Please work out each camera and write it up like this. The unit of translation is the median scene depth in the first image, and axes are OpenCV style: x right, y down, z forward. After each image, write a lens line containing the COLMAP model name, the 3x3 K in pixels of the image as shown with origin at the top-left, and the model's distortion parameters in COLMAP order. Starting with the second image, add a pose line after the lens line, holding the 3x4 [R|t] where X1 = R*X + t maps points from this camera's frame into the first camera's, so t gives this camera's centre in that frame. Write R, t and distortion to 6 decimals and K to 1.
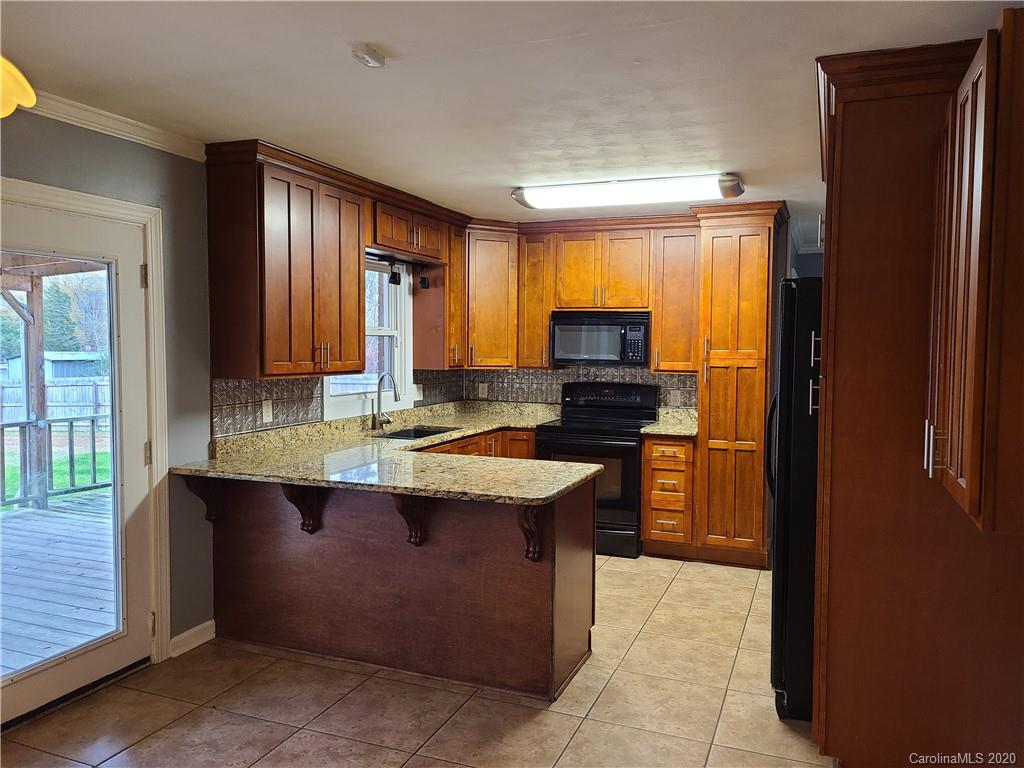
lens RADIAL K [[778.7, 0, 516.2], [0, 778.7, 378.8], [0, 0, 1]] dist [0.068817, -0.058786]
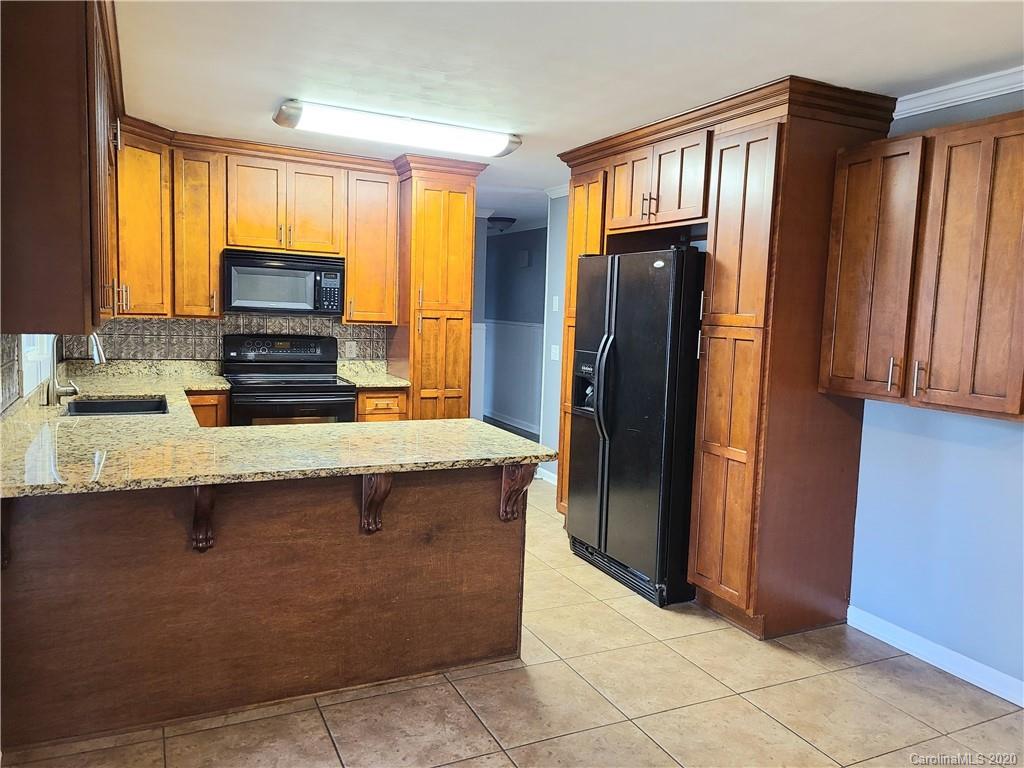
lens RADIAL K [[778.7, 0, 516.2], [0, 778.7, 378.8], [0, 0, 1]] dist [0.068817, -0.058786]
pose [[0.663475, -0.052640, 0.746344, -0.431090], [0.004024, 0.997759, 0.066794, -0.003509], [-0.748188, -0.041313, 0.662200, 0.232338]]
